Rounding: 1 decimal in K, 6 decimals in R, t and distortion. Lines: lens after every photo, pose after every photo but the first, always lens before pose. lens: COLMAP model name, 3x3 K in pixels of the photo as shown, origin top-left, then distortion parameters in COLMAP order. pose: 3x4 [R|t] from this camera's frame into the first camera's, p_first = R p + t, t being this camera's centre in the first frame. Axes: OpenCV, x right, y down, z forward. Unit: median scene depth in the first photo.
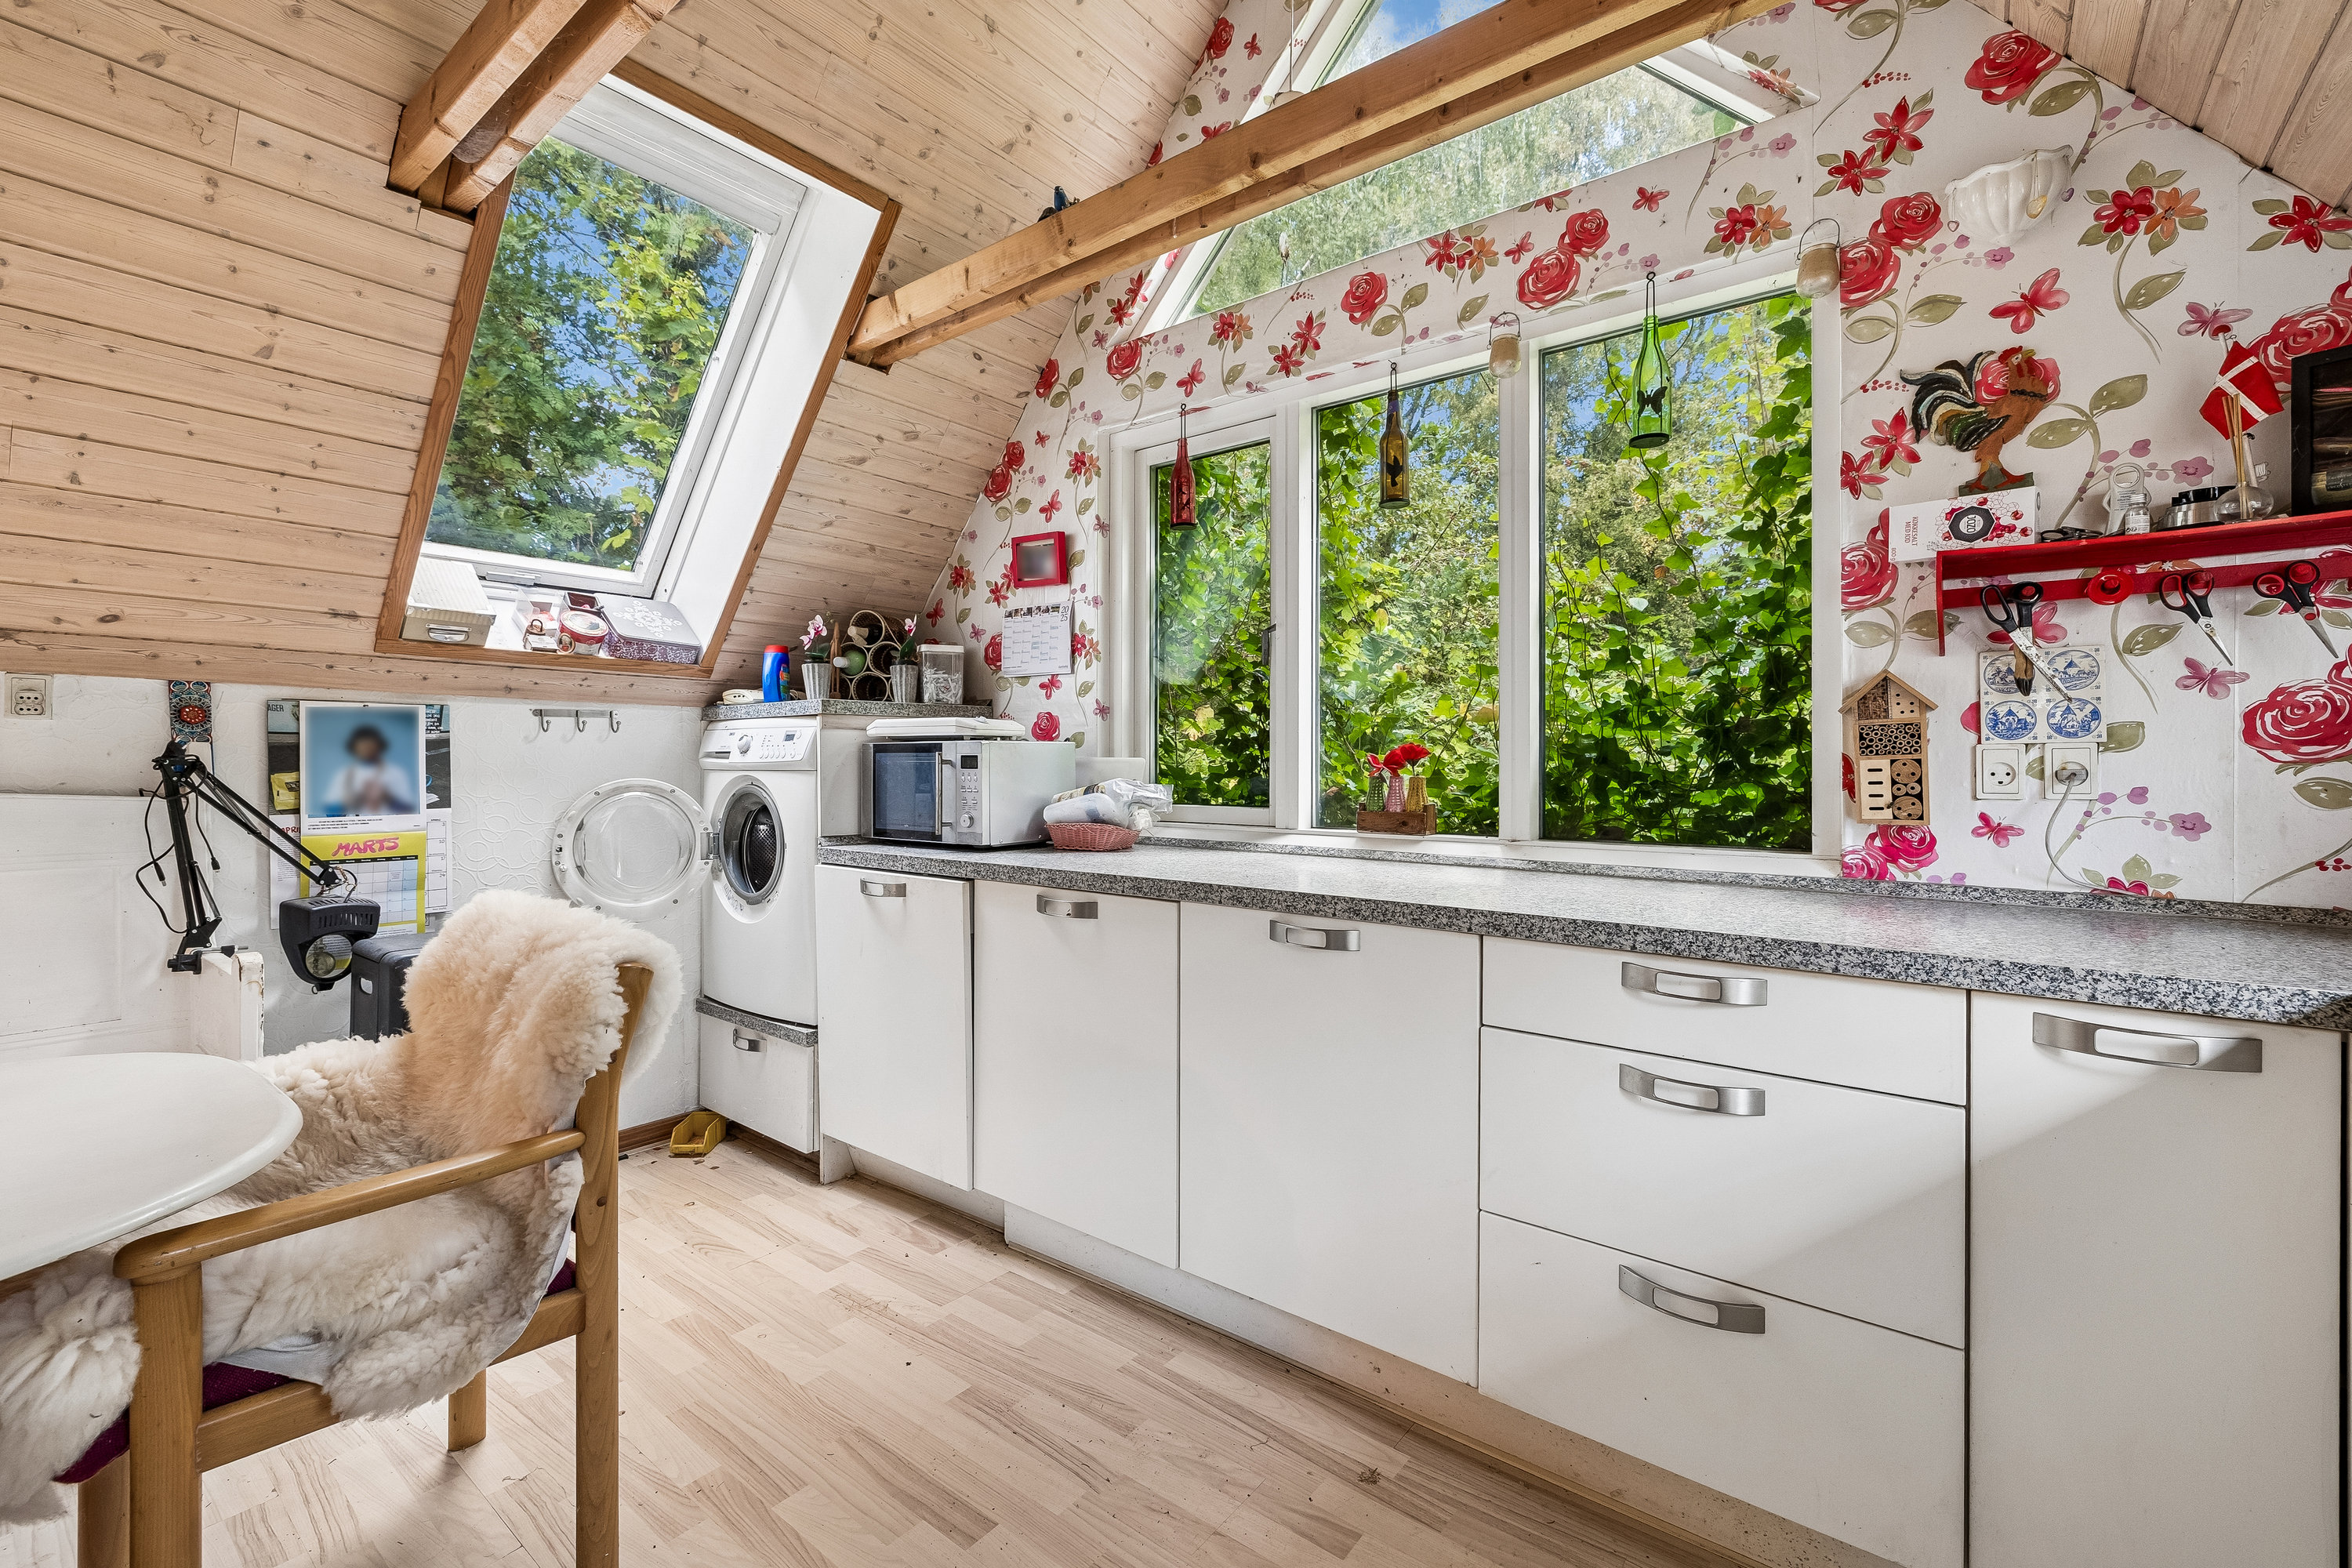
lens RADIAL K [[999.6, 0, 1177.1], [0, 999.6, 774.5], [0, 0, 1]] dist [0.001697, -0.000618]
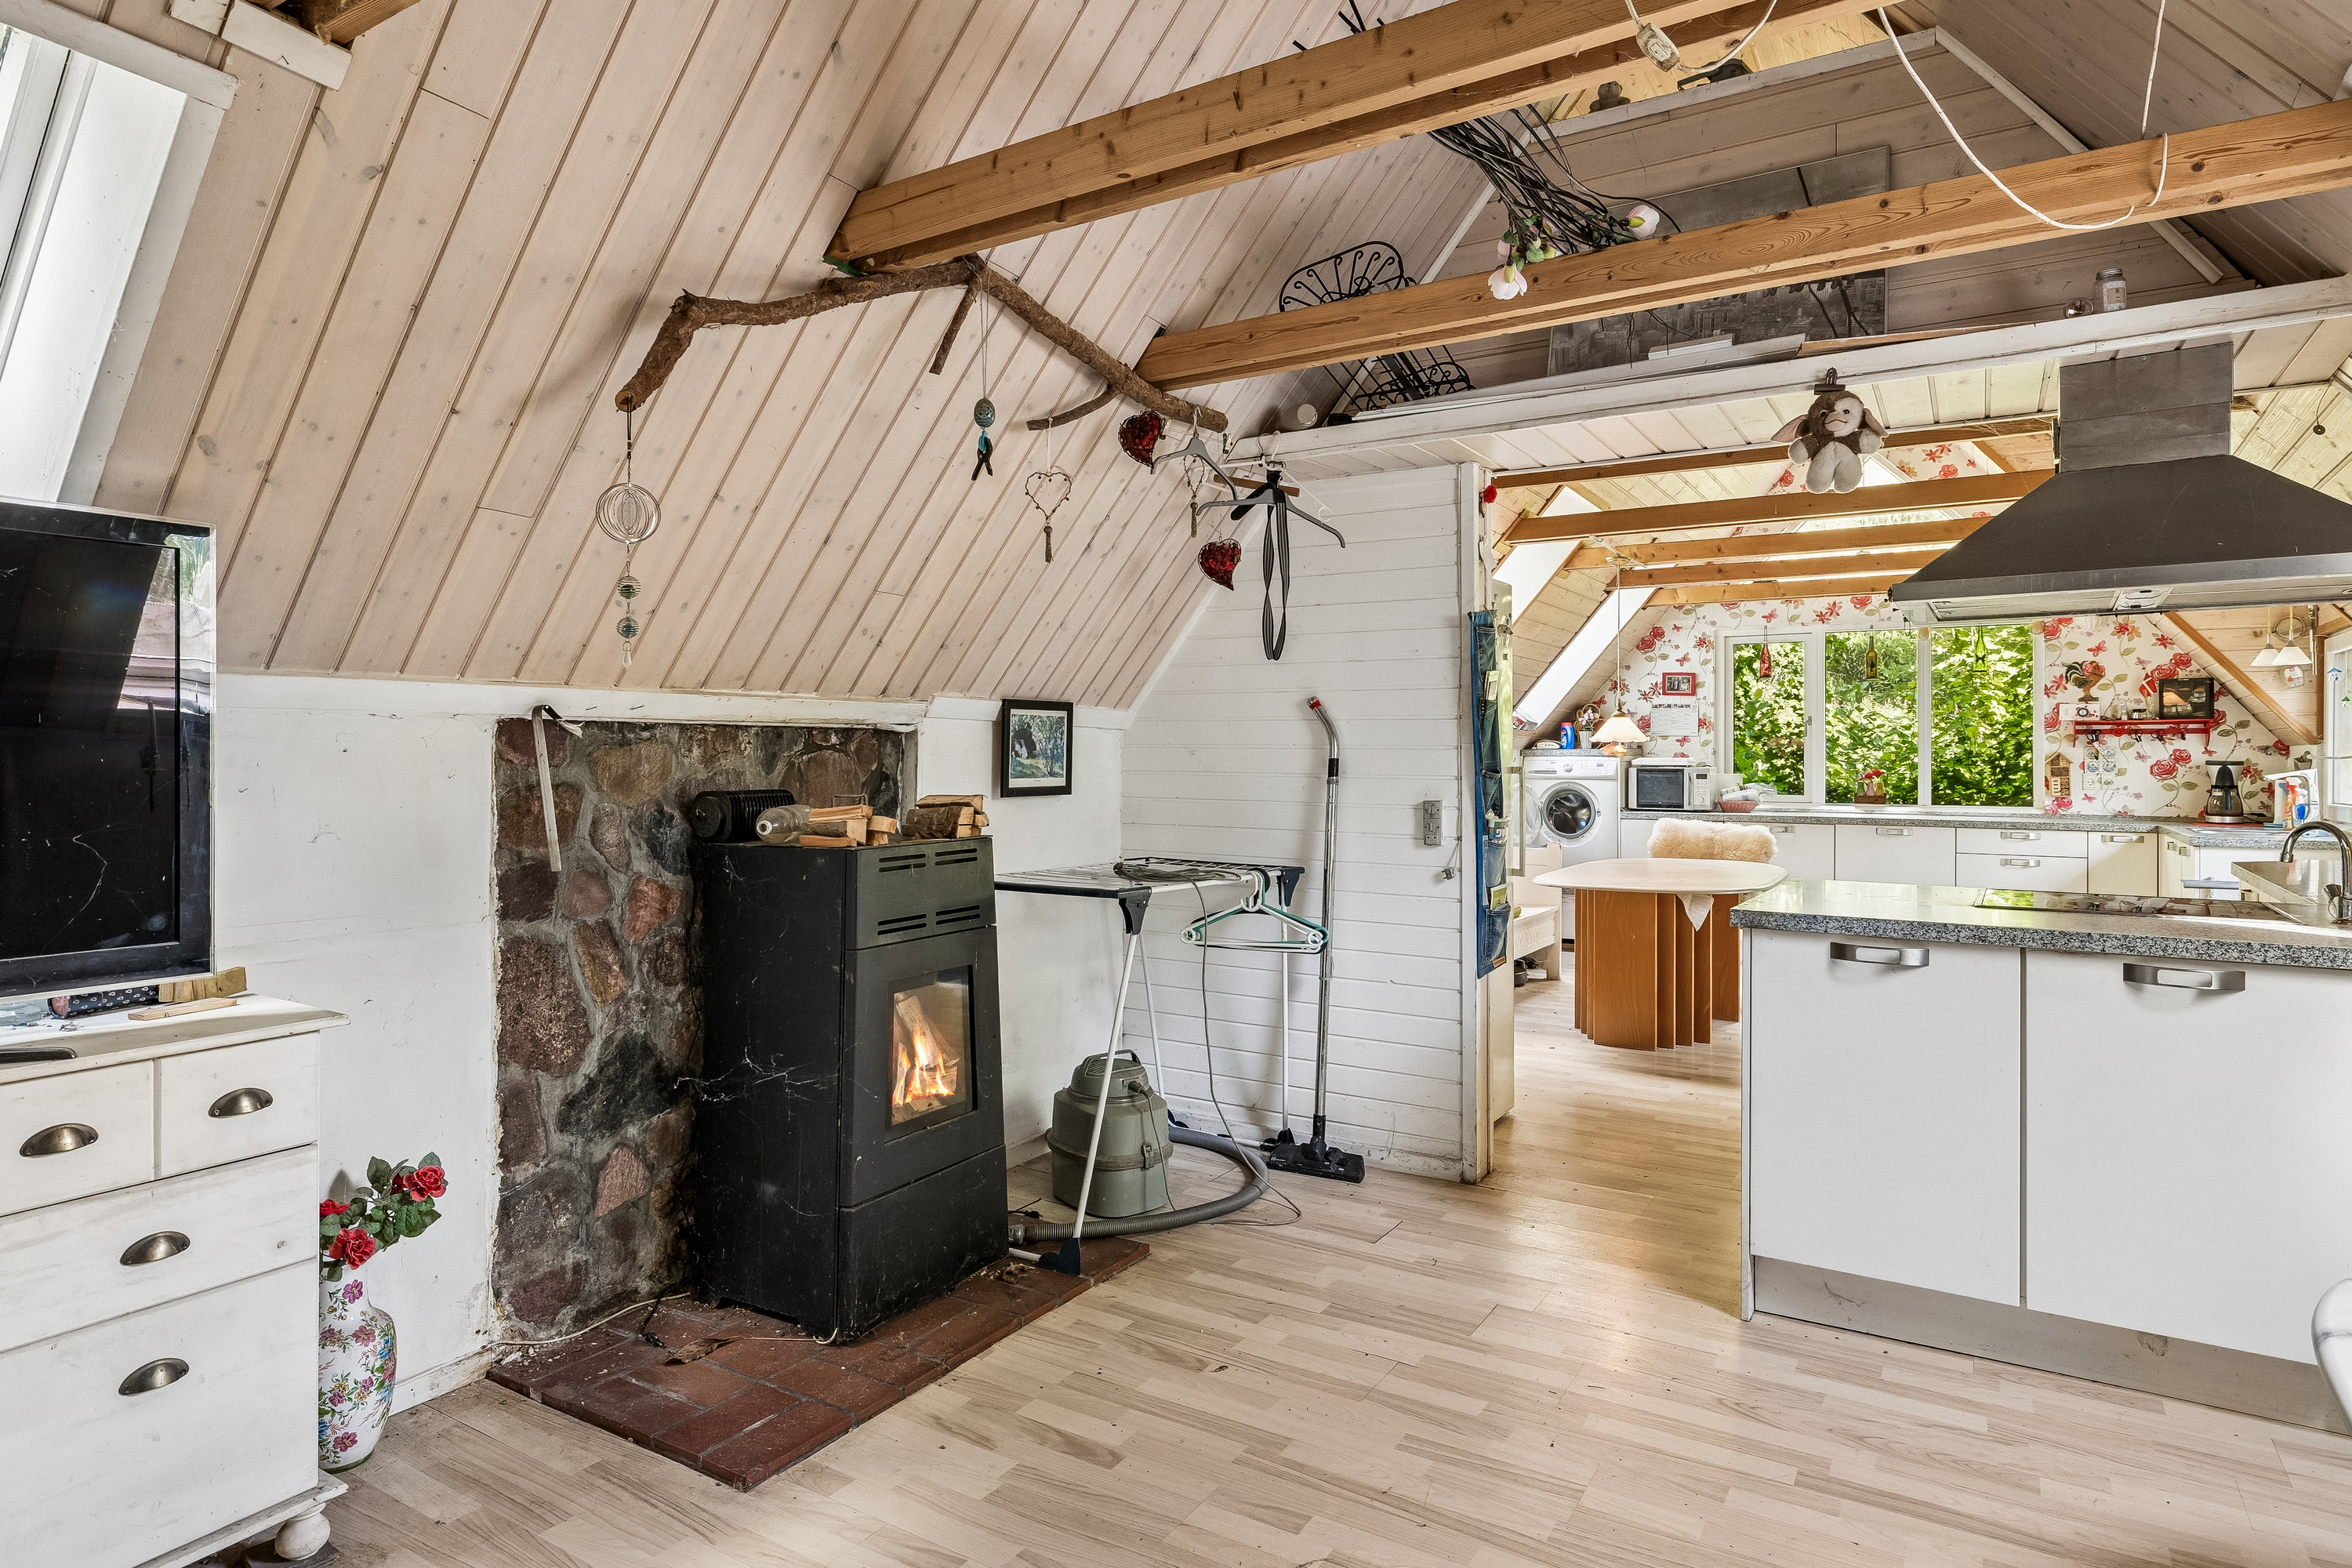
lens RADIAL K [[1287.6, 0, 1160.7], [0, 1287.6, 776.0], [0, 0, 1]] dist [-0.004163, -0.001706]
pose [[0.994842, 0.001333, 0.101432, -2.790370], [-0.001395, 0.999999, 0.000547, -0.018880], [-0.101431, -0.000686, 0.994842, -3.057036]]
